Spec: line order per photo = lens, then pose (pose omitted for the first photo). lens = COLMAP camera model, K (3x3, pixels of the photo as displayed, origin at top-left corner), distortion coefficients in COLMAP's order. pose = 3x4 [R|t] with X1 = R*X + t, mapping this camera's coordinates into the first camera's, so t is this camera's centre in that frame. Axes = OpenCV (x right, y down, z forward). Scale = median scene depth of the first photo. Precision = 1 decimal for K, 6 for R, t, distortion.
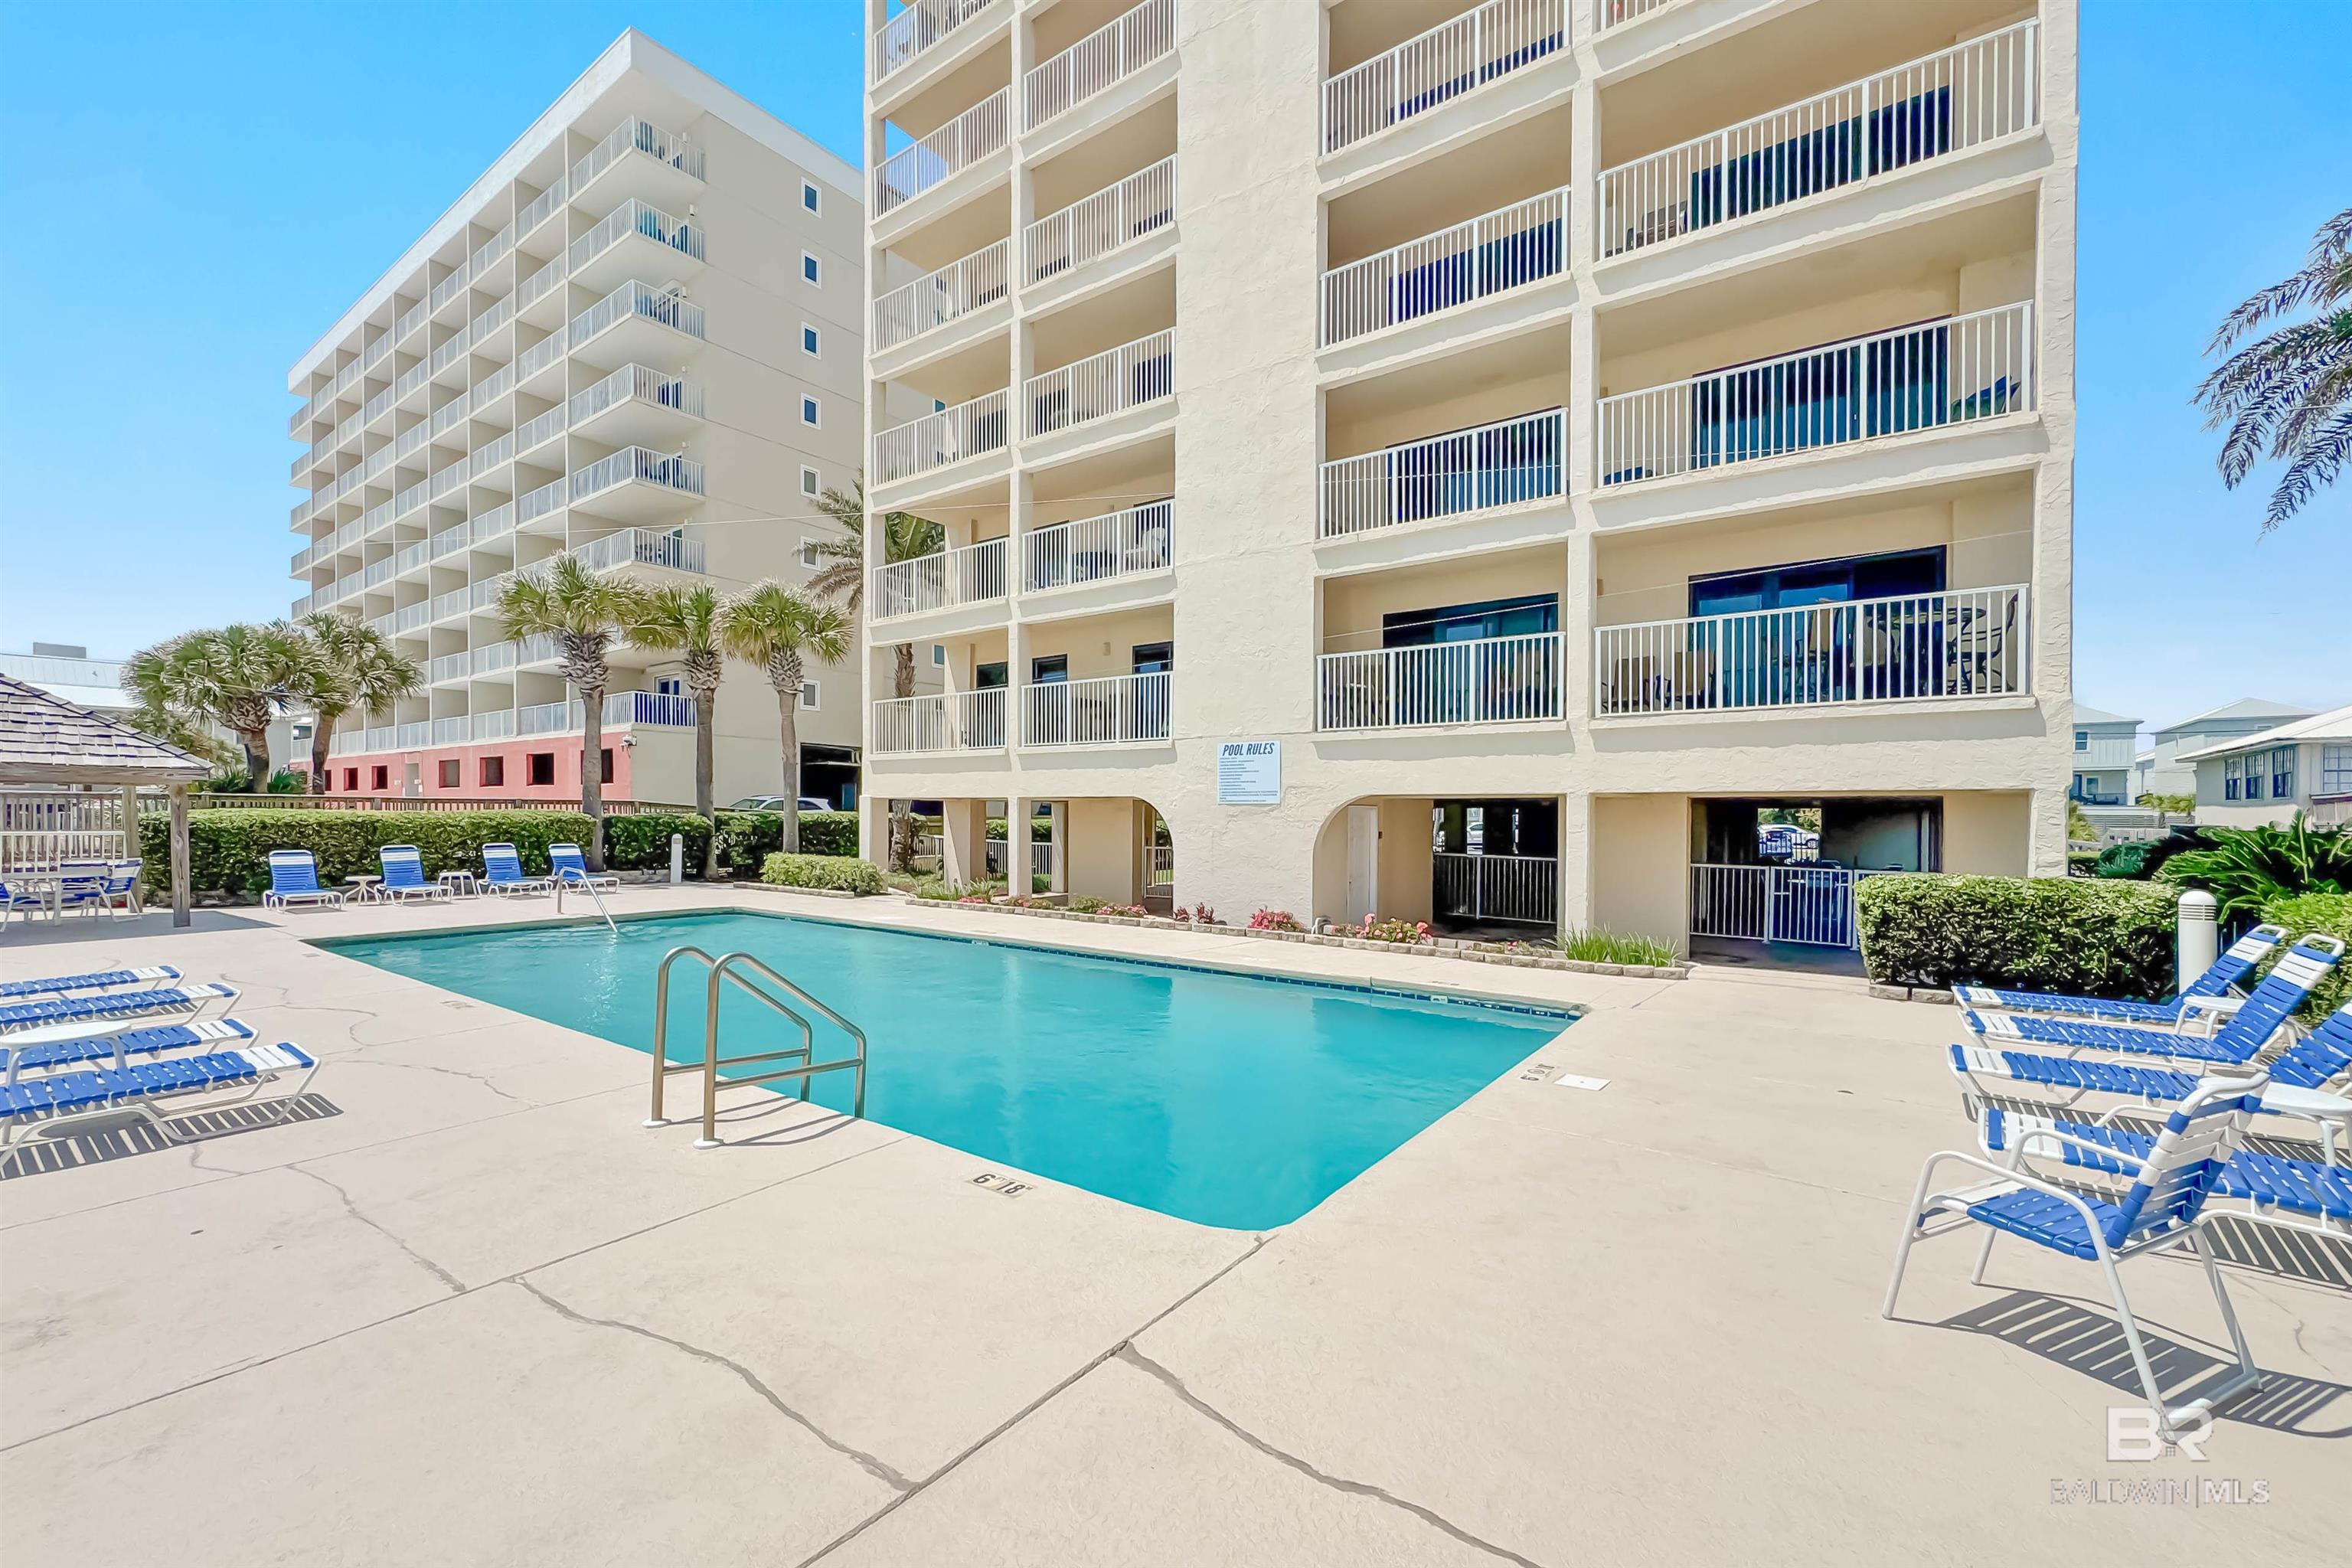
lens RADIAL K [[934.7, 0, 1228.5], [0, 934.7, 830.2], [0, 0, 1]] dist [-0.002173, 0.000332]
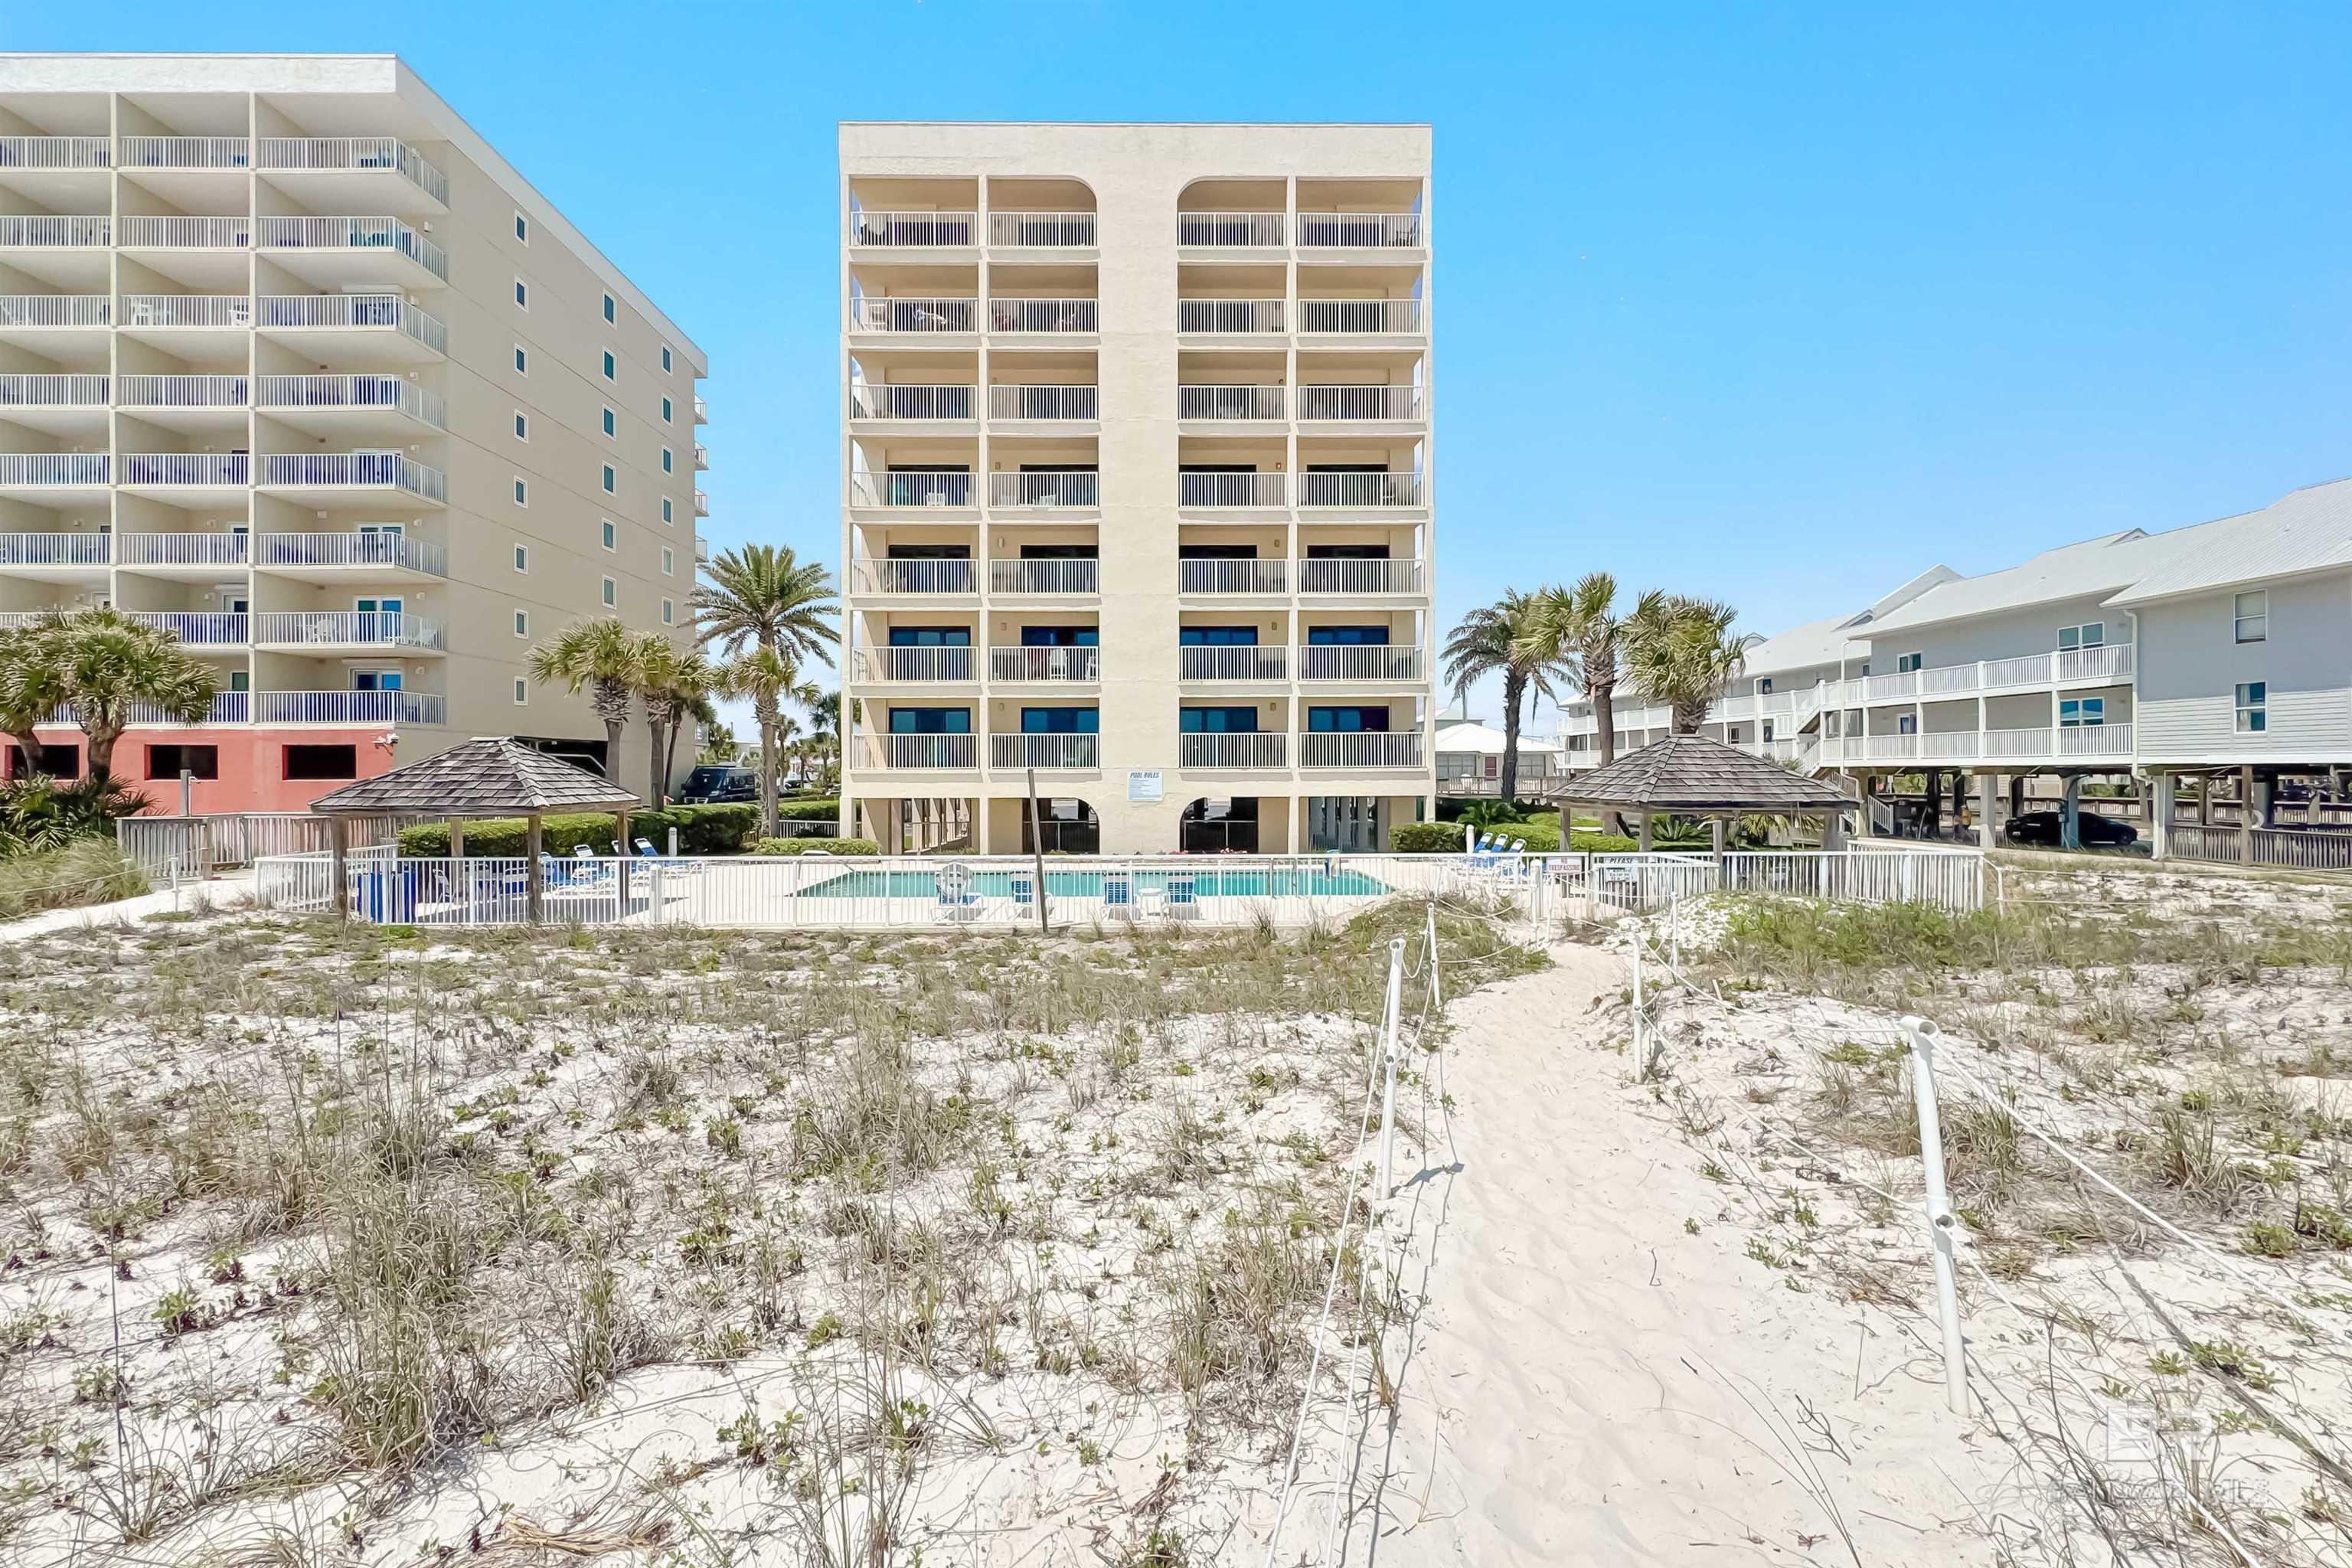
lens RADIAL K [[934.7, 0, 1171.9], [0, 934.7, 781.0], [0, 0, 1]] dist [-0.002173, 0.000332]
pose [[0.801403, -0.007652, 0.598076, -1.103012], [0.015659, 0.999844, -0.008189, -0.052398], [-0.597920, 0.015928, 0.801398, -0.657523]]
